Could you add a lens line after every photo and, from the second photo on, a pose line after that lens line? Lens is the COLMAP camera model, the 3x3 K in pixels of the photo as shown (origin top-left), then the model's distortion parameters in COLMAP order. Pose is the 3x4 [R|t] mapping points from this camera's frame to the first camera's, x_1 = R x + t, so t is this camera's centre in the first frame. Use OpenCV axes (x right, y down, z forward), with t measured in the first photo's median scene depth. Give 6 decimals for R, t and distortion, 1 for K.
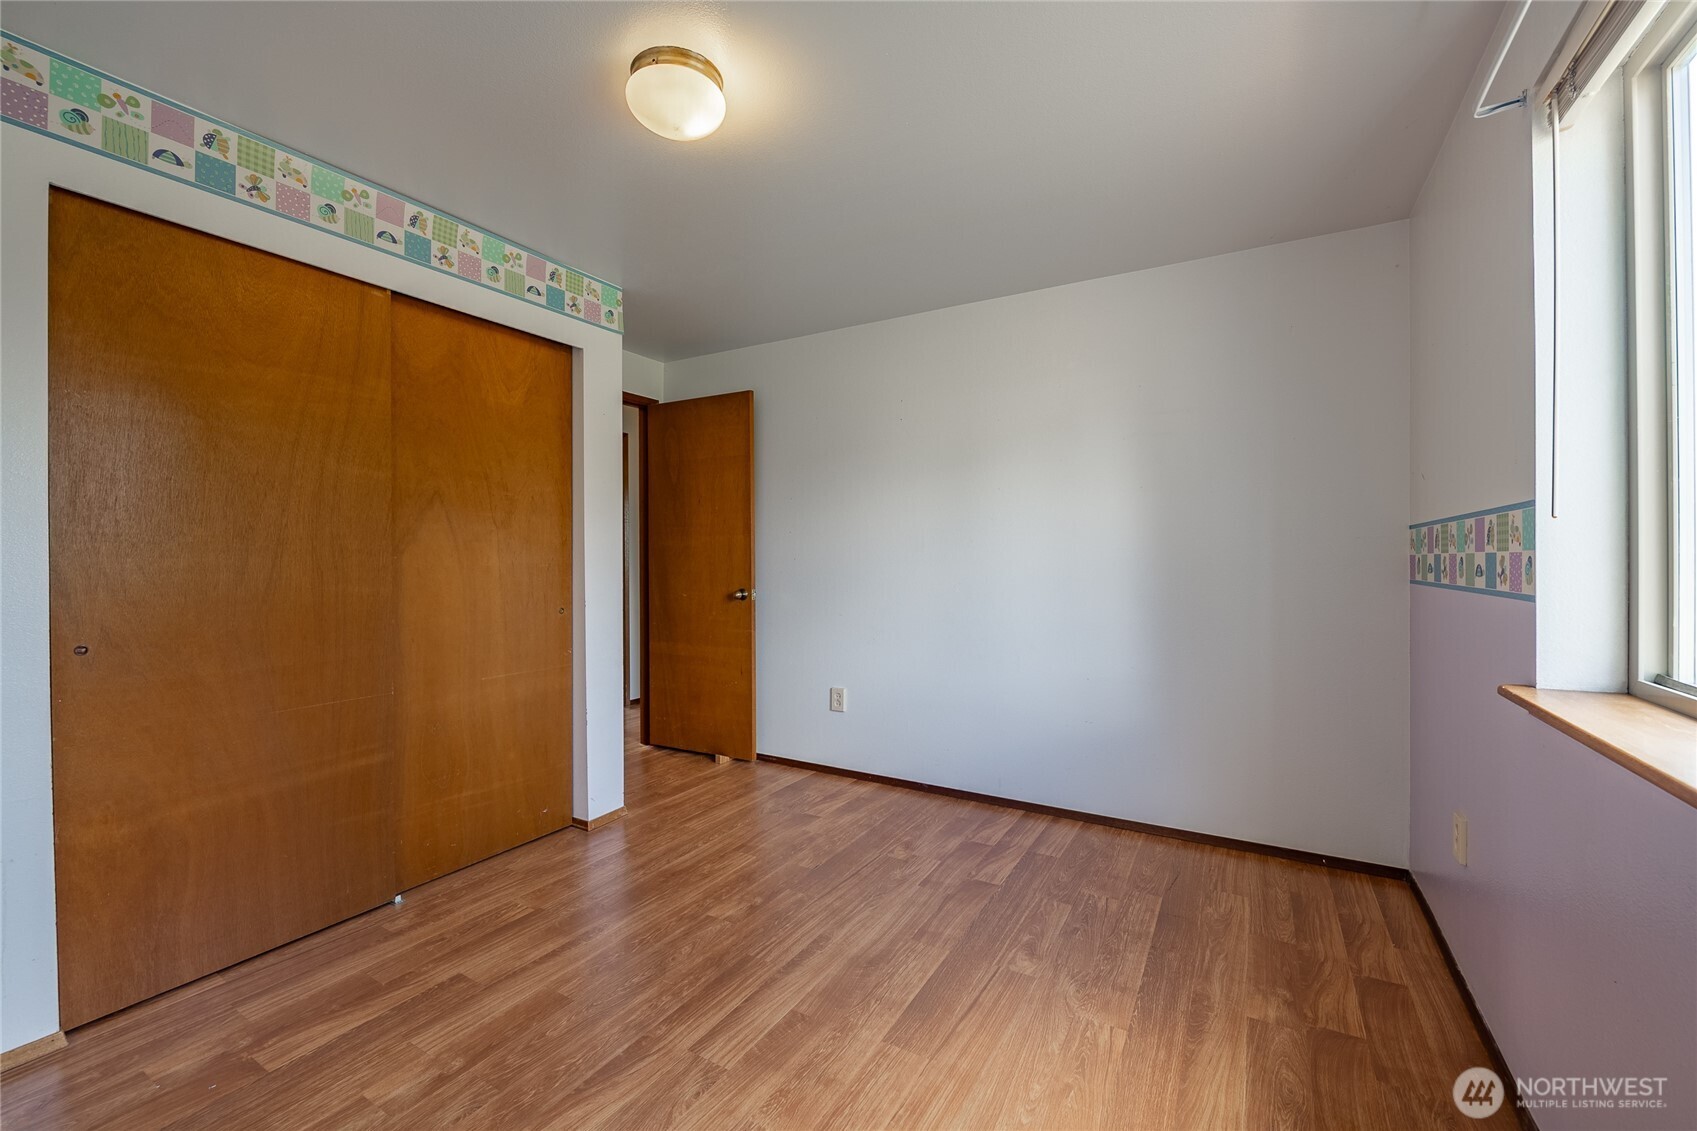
lens RADIAL K [[728.2, 0, 846.8], [0, 728.2, 563.7], [0, 0, 1]] dist [-0.019911, -0.000209]
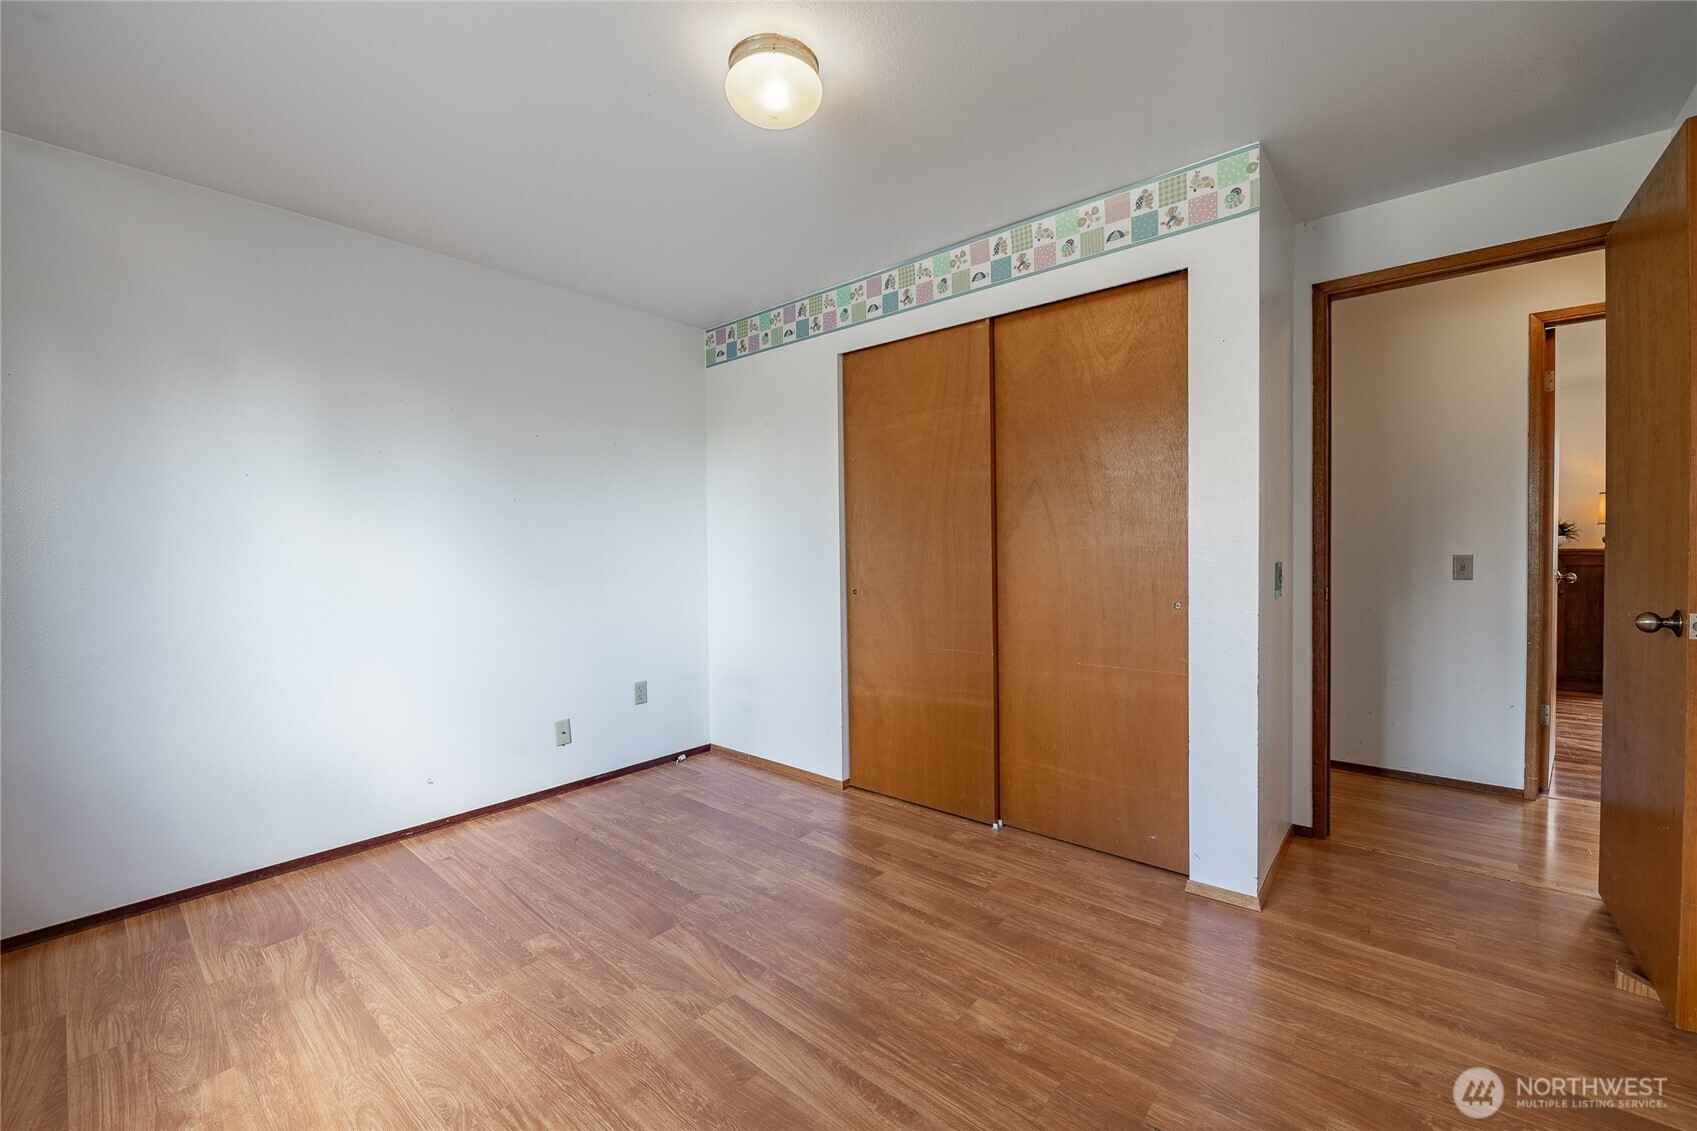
lens RADIAL K [[692.1, 0, 847.5], [0, 692.1, 559.6], [0, 0, 1]] dist [-0.003295, -0.000666]
pose [[-0.207171, 0.029119, -0.977871, 0.568238], [0.006060, 0.999576, 0.028481, -0.013601], [0.978286, -0.000025, -0.207260, 1.043399]]
